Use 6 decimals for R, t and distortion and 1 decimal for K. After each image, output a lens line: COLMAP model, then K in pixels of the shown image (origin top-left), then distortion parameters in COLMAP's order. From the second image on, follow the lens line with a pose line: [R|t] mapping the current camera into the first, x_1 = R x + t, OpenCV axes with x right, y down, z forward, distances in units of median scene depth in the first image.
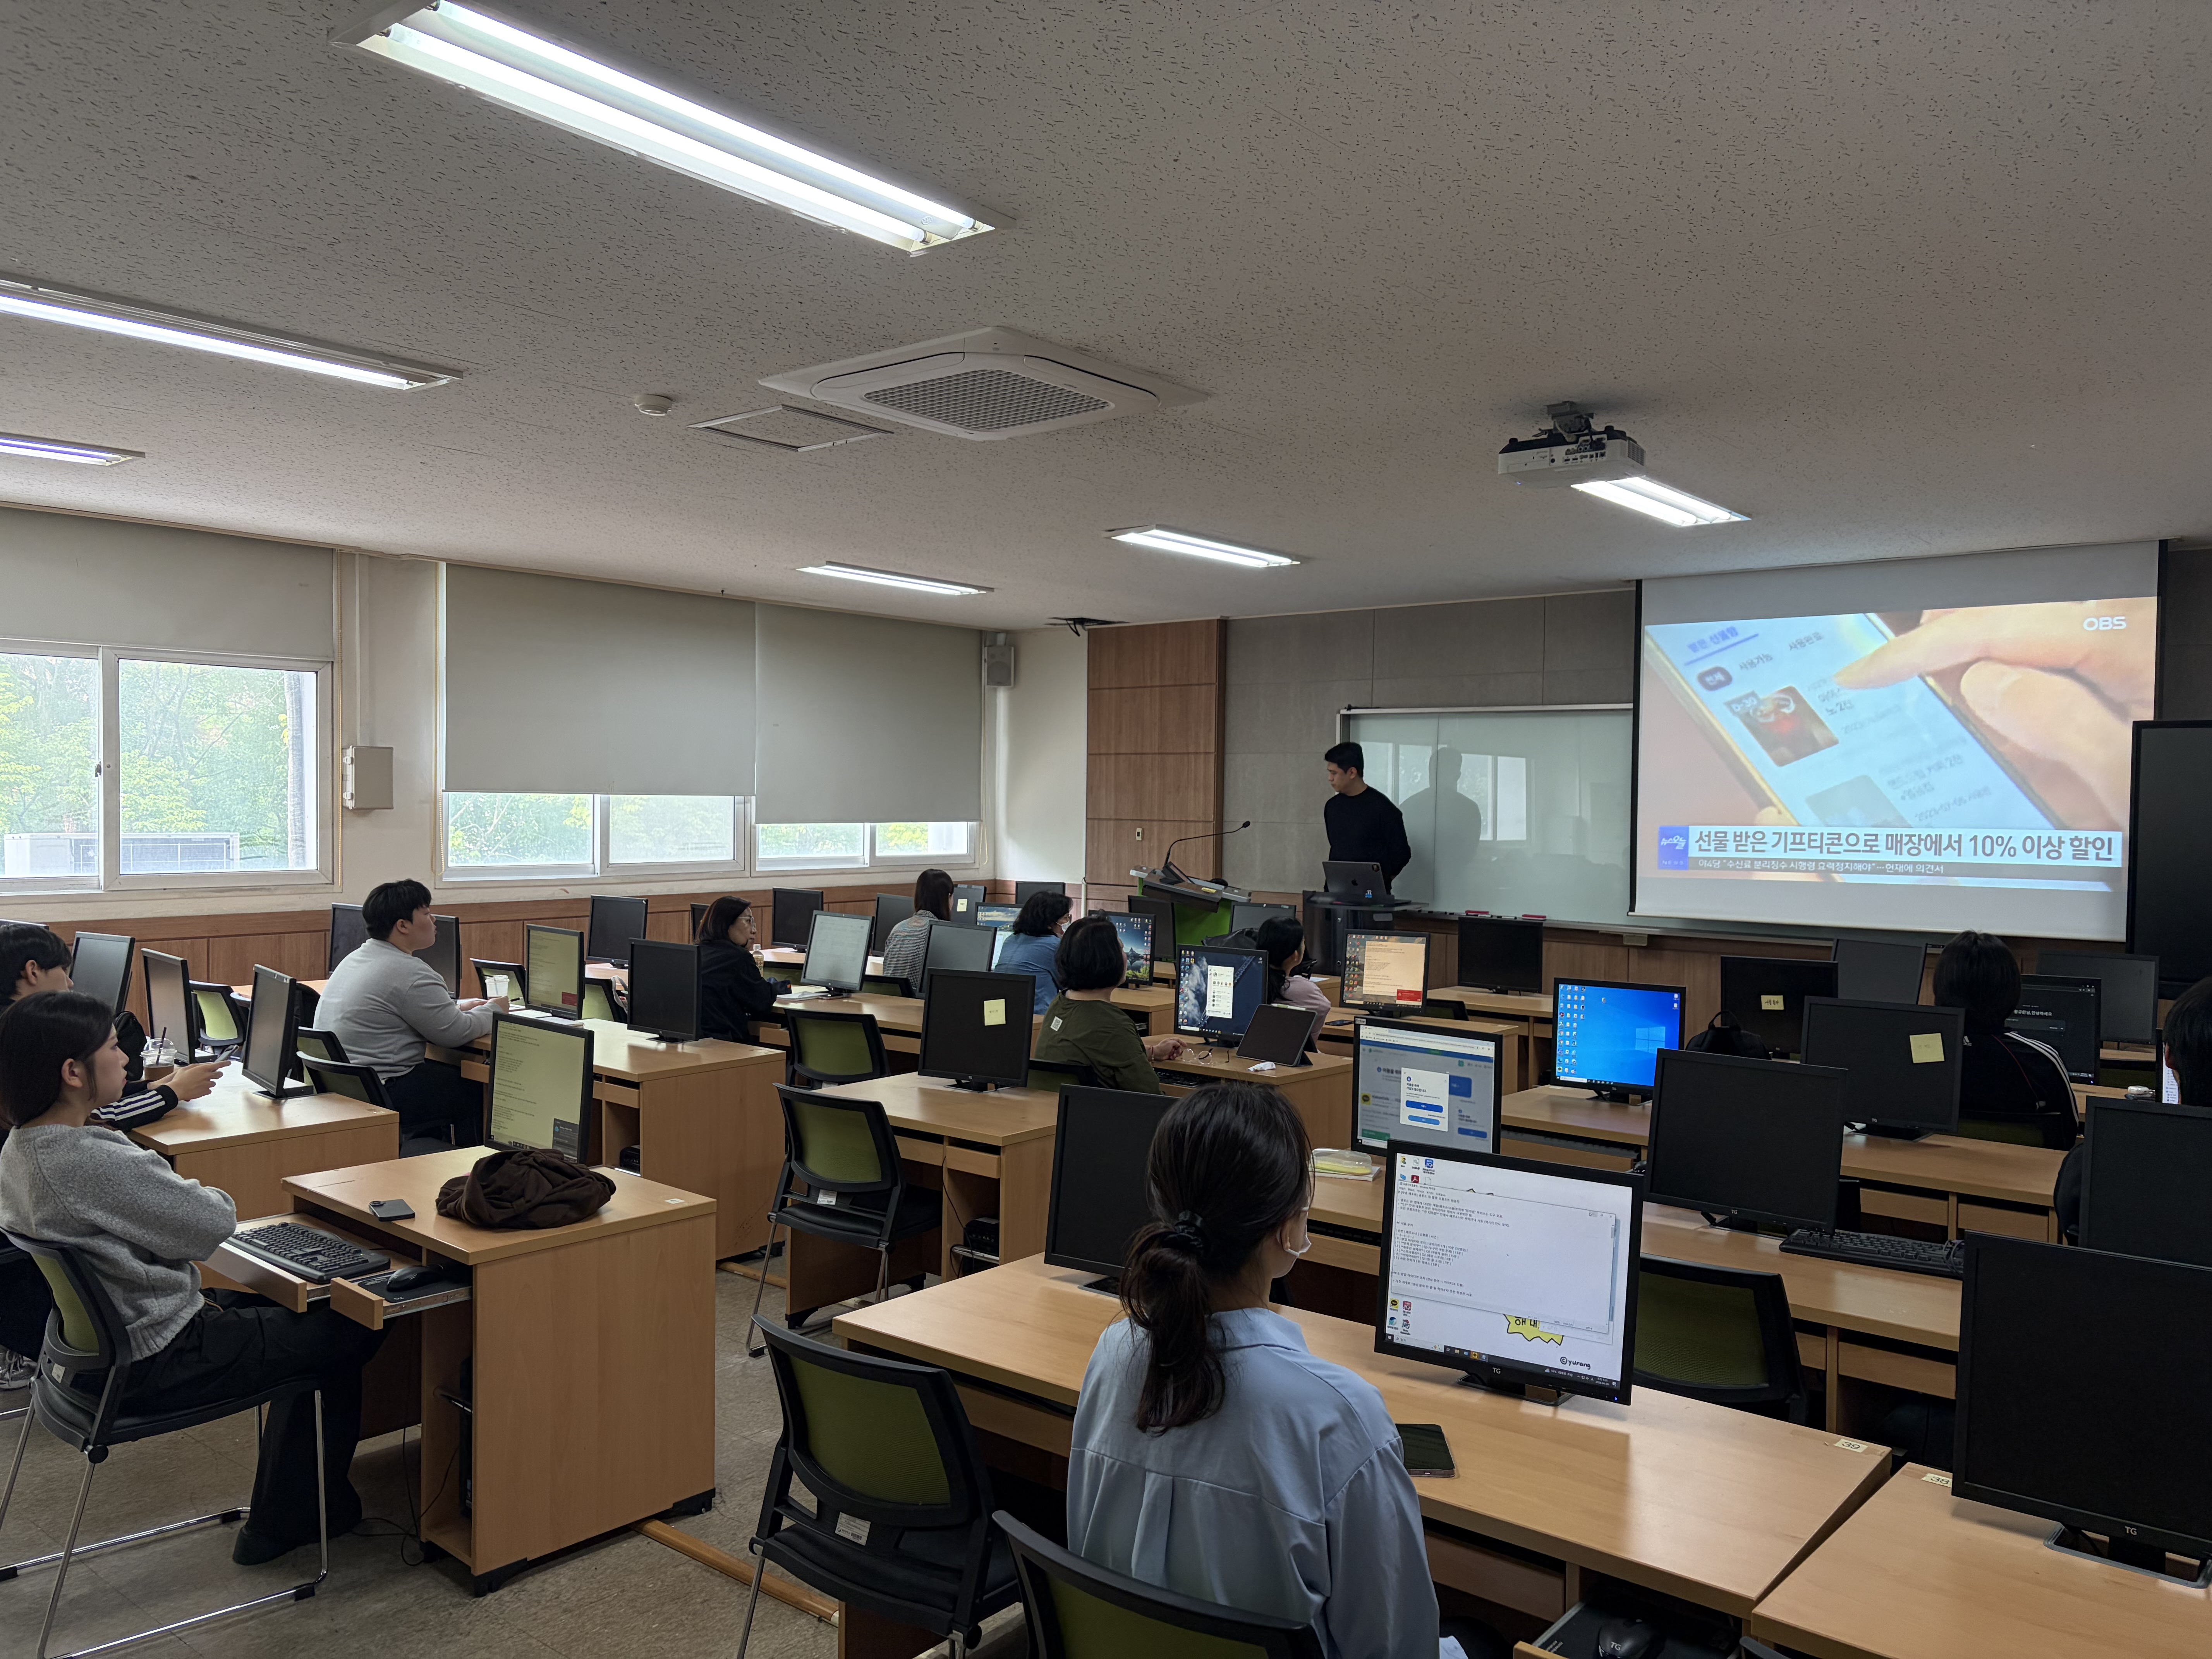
lens RADIAL K [[1696.5, 0, 1090.5], [0, 1696.5, 846.7], [0, 0, 1]] dist [0.036546, -0.033837]
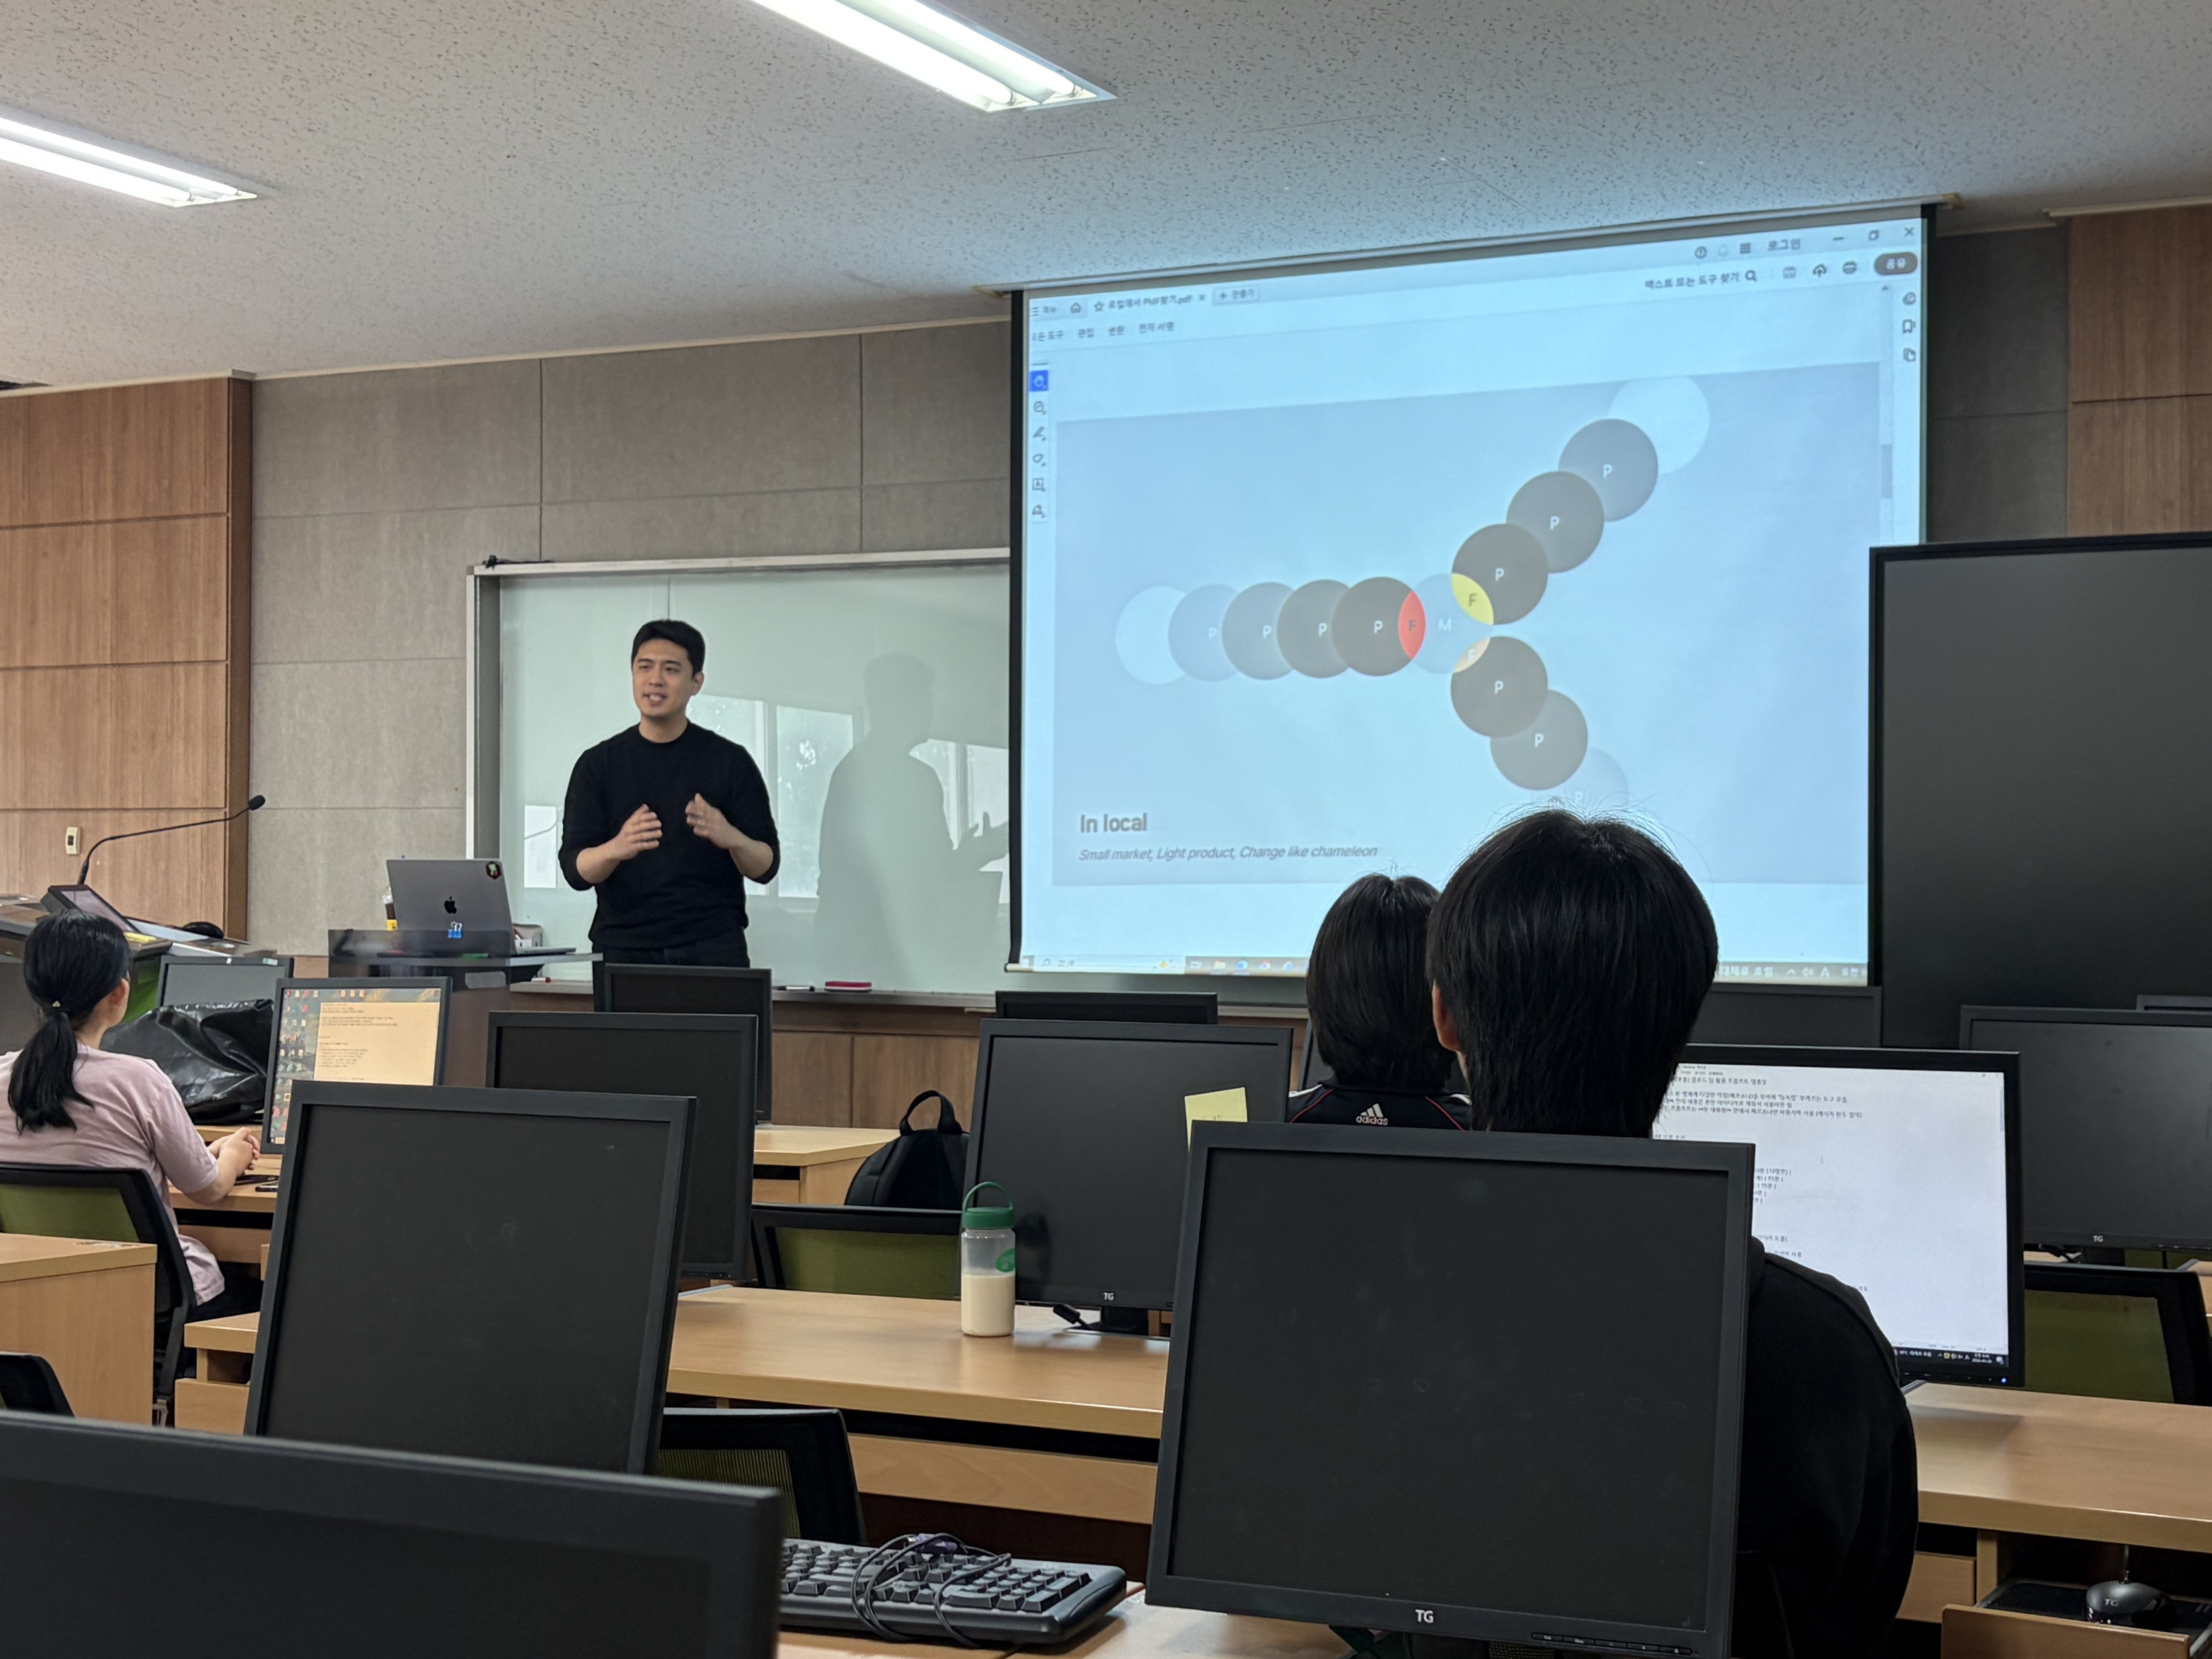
lens RADIAL K [[3137.4, 0, 1150.5], [0, 3137.4, 819.0], [0, 0, 1]] dist [0.061957, 0.000000]
pose [[0.973270, -0.002827, 0.229648, 0.159051], [0.013639, 0.998871, -0.045508, 0.041691], [-0.229260, 0.047424, 0.972209, 0.119429]]
